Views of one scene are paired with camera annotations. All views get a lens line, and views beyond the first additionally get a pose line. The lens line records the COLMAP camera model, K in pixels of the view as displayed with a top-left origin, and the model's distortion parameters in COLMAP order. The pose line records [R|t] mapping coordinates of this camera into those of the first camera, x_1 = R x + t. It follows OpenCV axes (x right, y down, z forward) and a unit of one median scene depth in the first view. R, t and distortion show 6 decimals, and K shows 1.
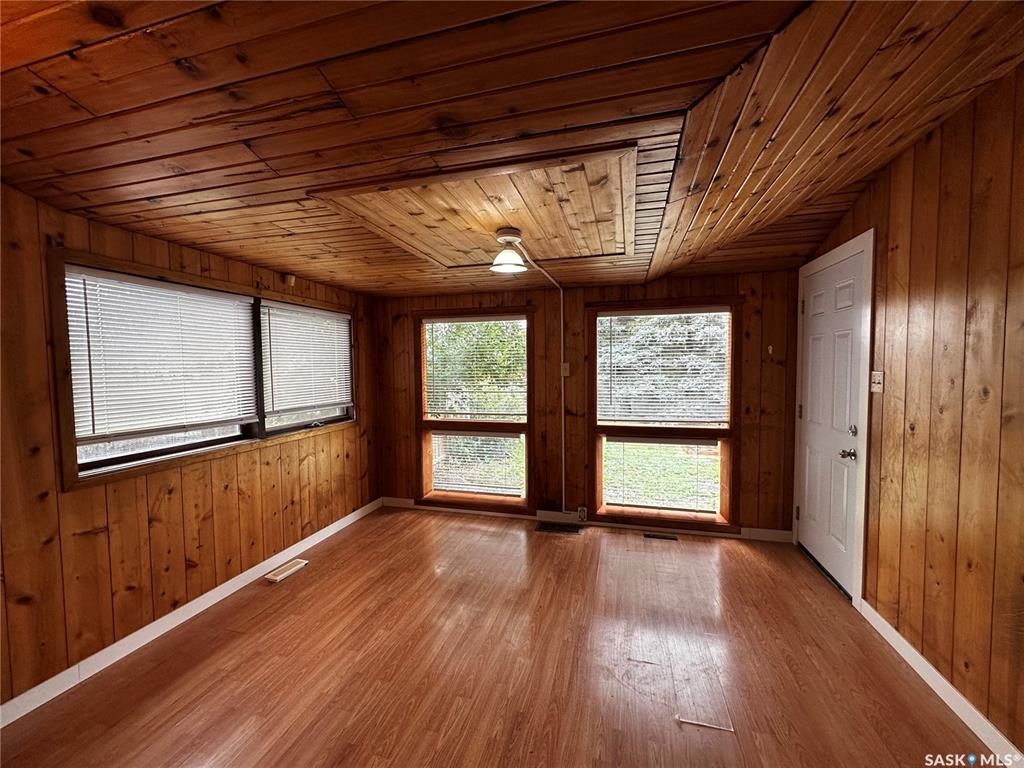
lens RADIAL K [[408.9, 0, 512.0], [0, 408.9, 384.0], [0, 0, 1]] dist [-0.002428, 0.000818]
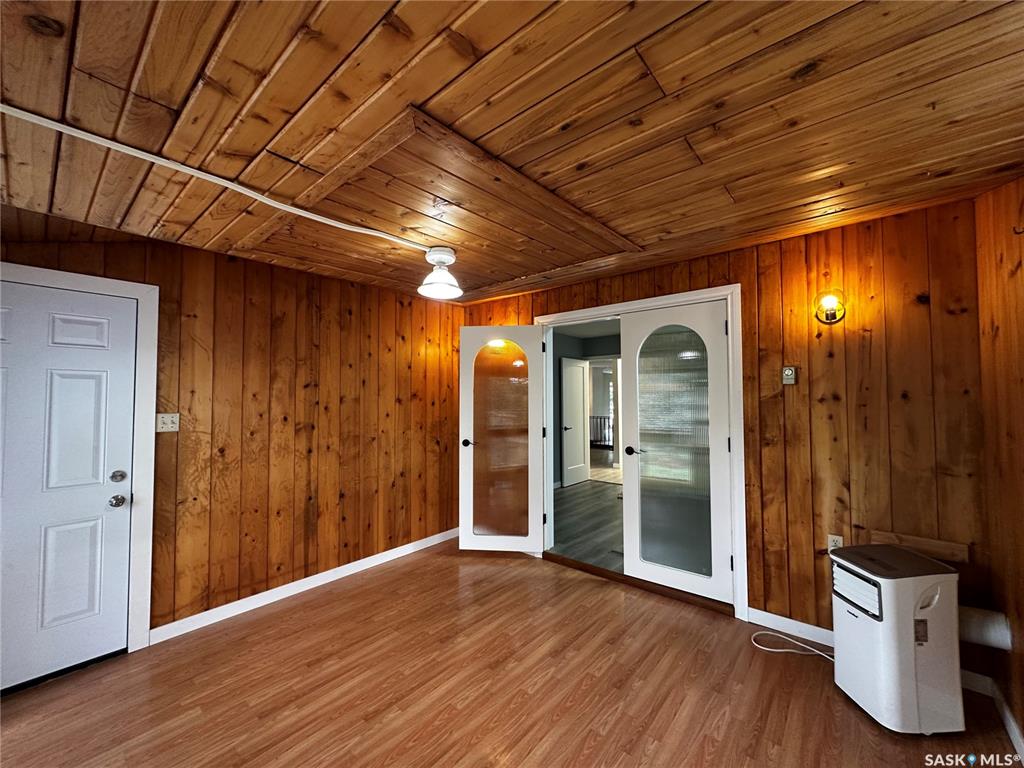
lens RADIAL K [[408.9, 0, 512.0], [0, 408.9, 384.0], [0, 0, 1]] dist [-0.002428, 0.000818]
pose [[-0.907039, 0.032679, 0.419777, -0.525643], [0.038678, 0.999235, 0.005785, -0.091994], [-0.419267, 0.021483, -0.907609, 1.807194]]
